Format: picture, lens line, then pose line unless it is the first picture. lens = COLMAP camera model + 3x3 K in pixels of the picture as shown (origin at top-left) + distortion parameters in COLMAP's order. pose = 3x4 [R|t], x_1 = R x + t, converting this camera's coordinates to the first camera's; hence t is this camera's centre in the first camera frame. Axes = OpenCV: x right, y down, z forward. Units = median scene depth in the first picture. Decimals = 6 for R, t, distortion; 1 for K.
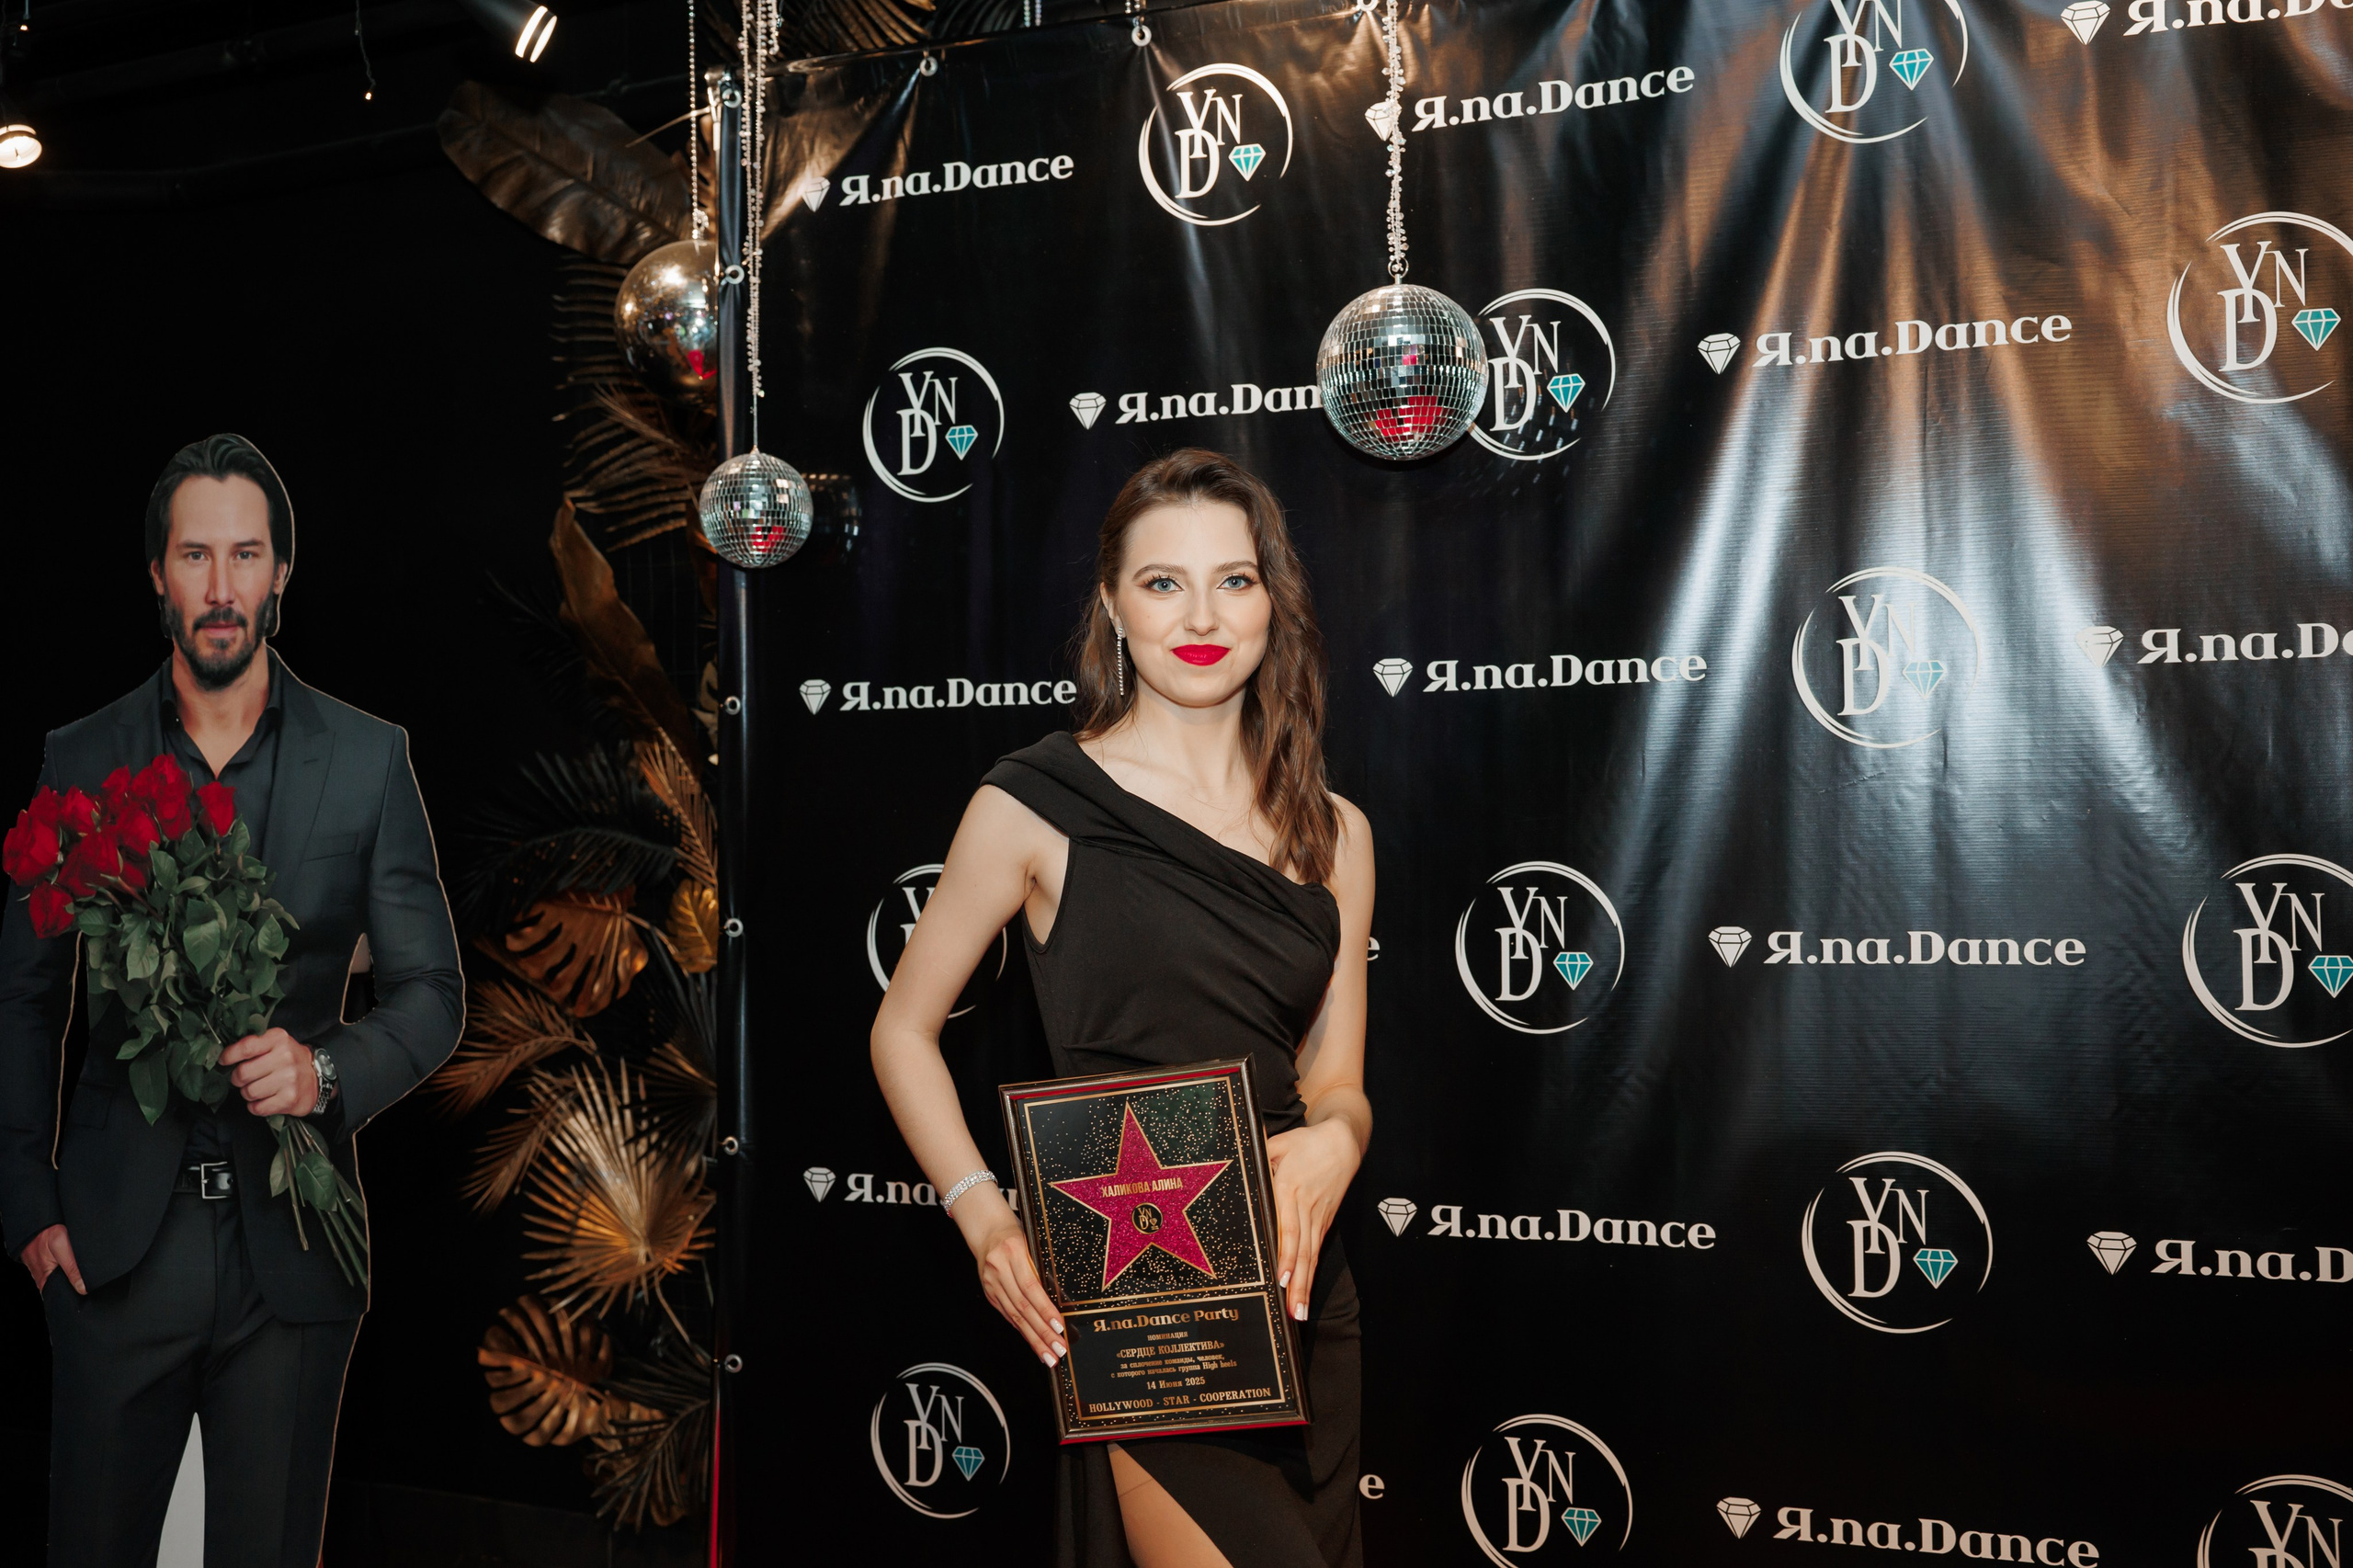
lens RADIAL K [[2402.9, 0, 1175.5], [0, 2402.9, 777.9], [0, 0, 1]] dist [-0.028258, 0.000000]
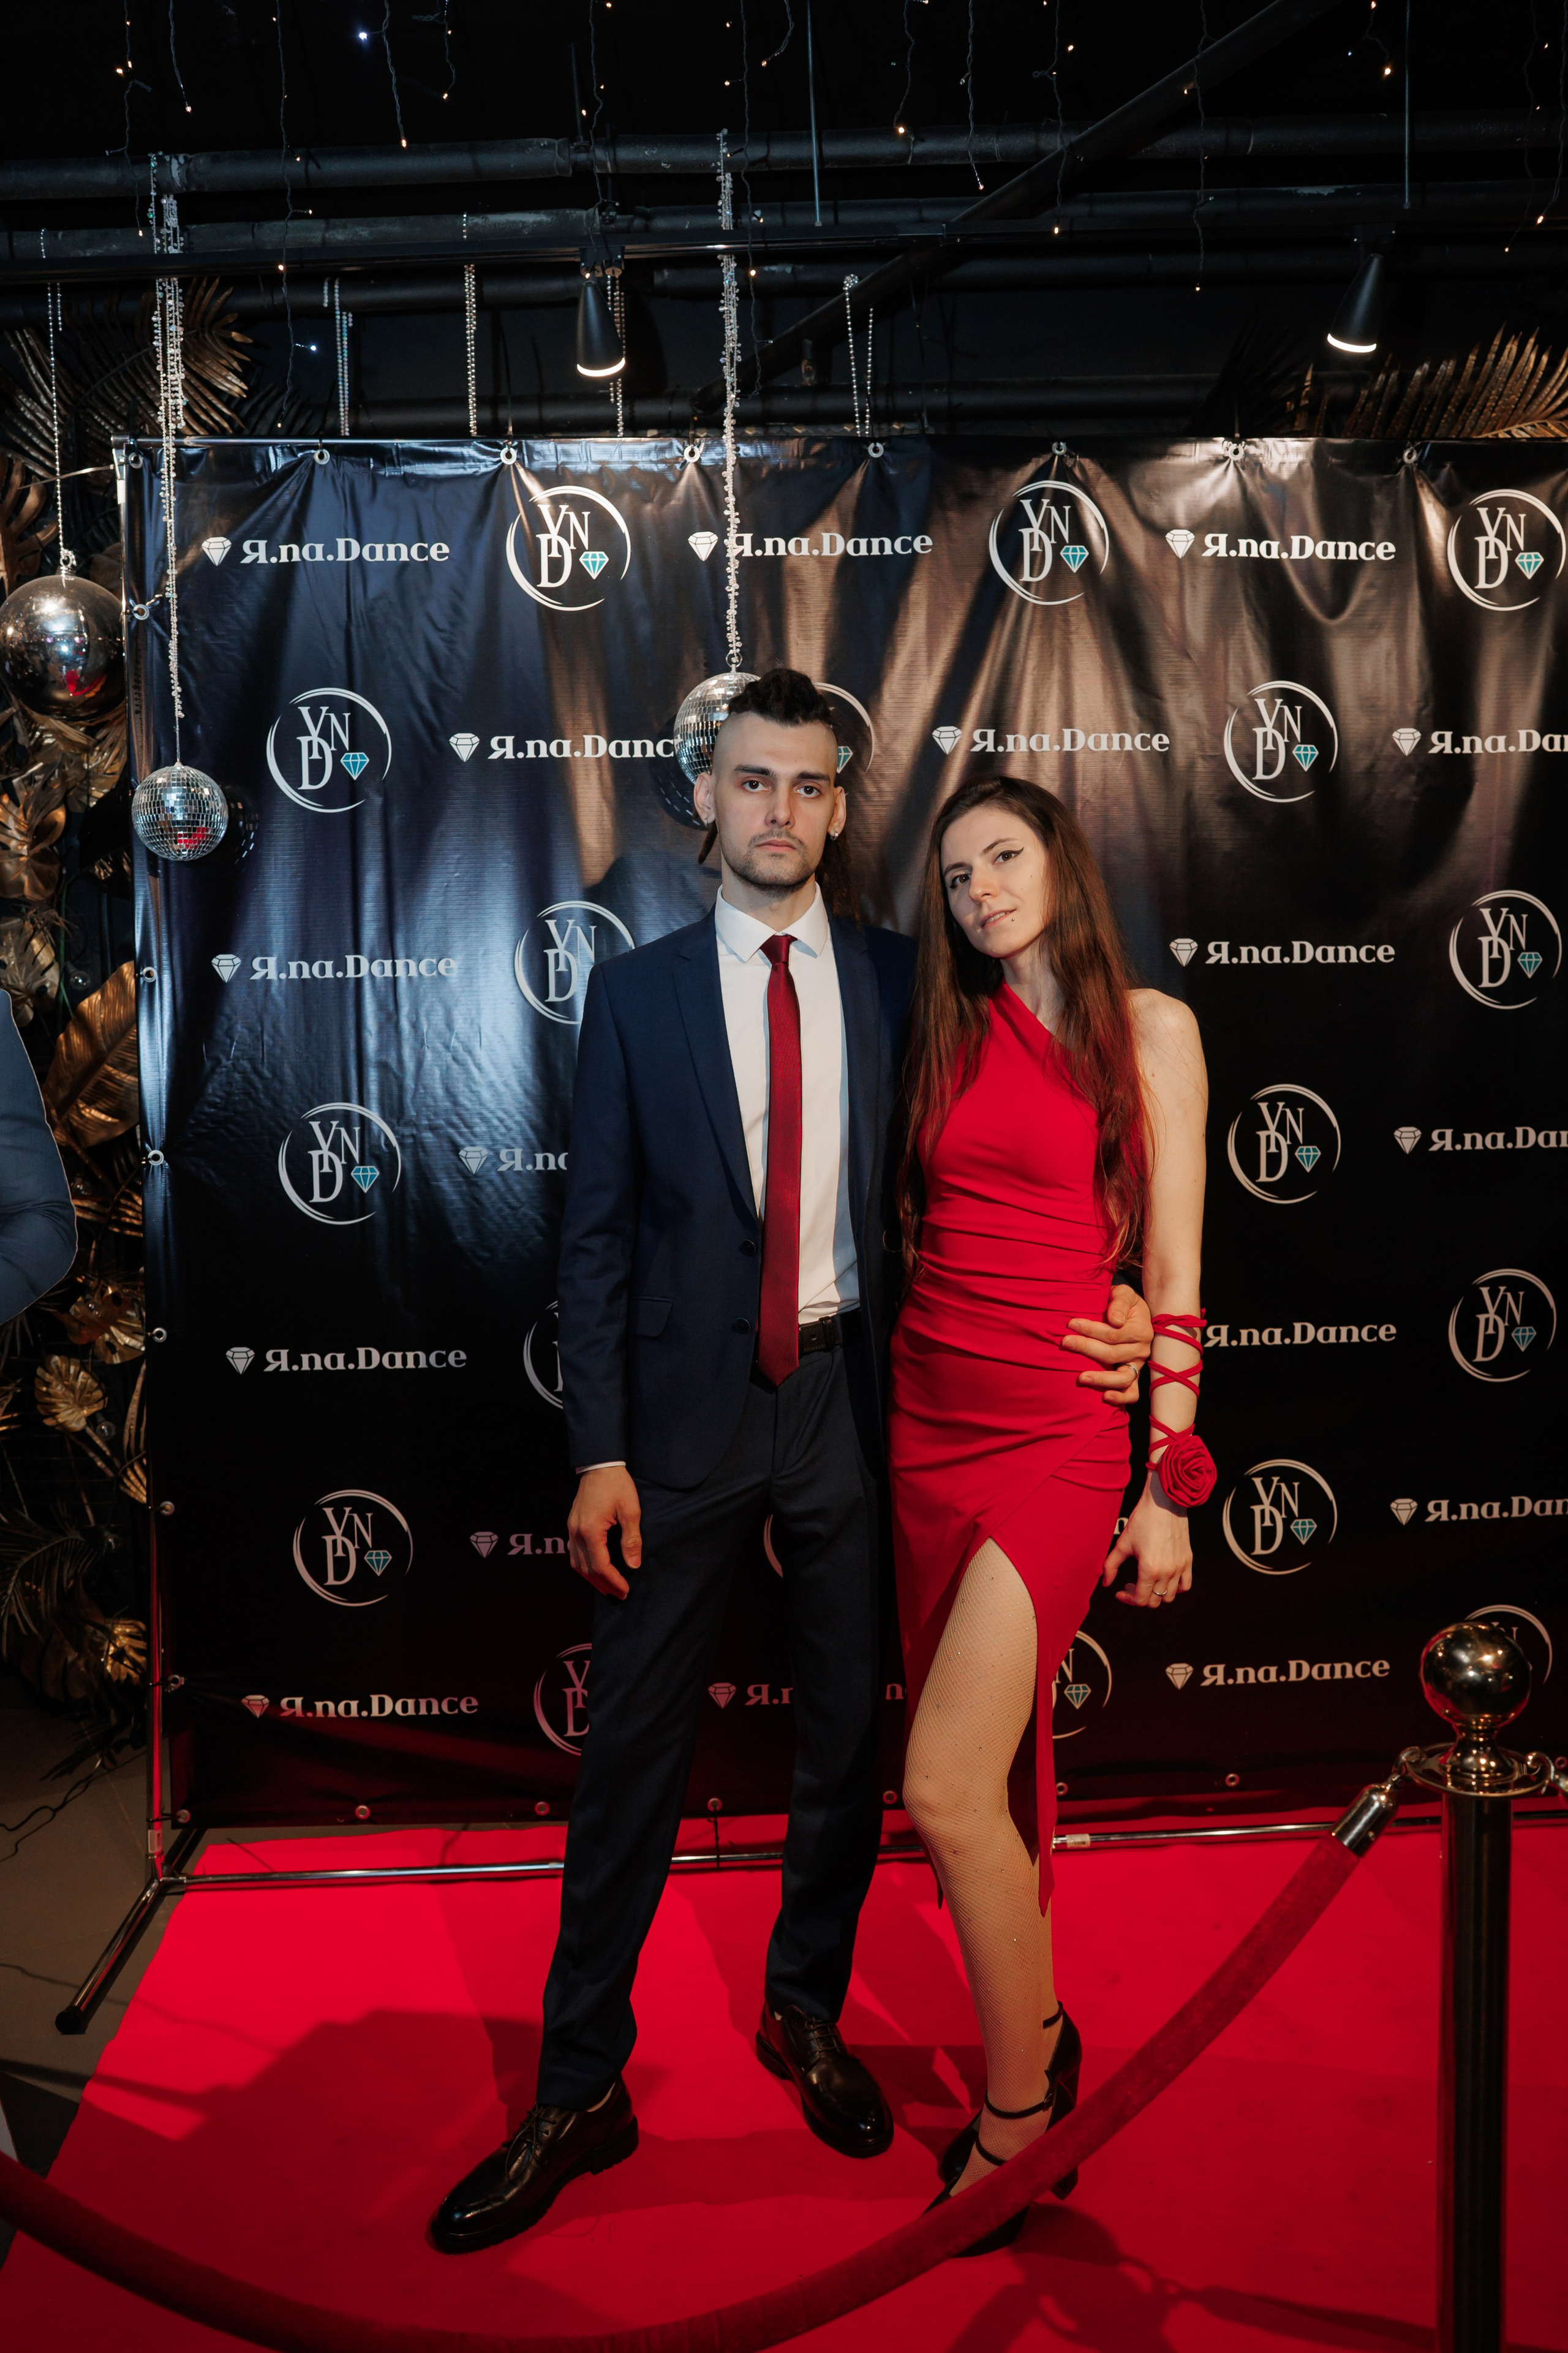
lens RADIAL K [[1657.5, 0, 784.5], [0, 1657.5, 1192.6], [0, 0, 1]] dist [-0.064872, 0.004405]
pose [[0.898130, -0.039030, 0.437995, -0.283487], [-0.000147, 0.996026, 0.089058, 0.005746], [-0.439731, -0.080050, 0.894555, 0.122167]]
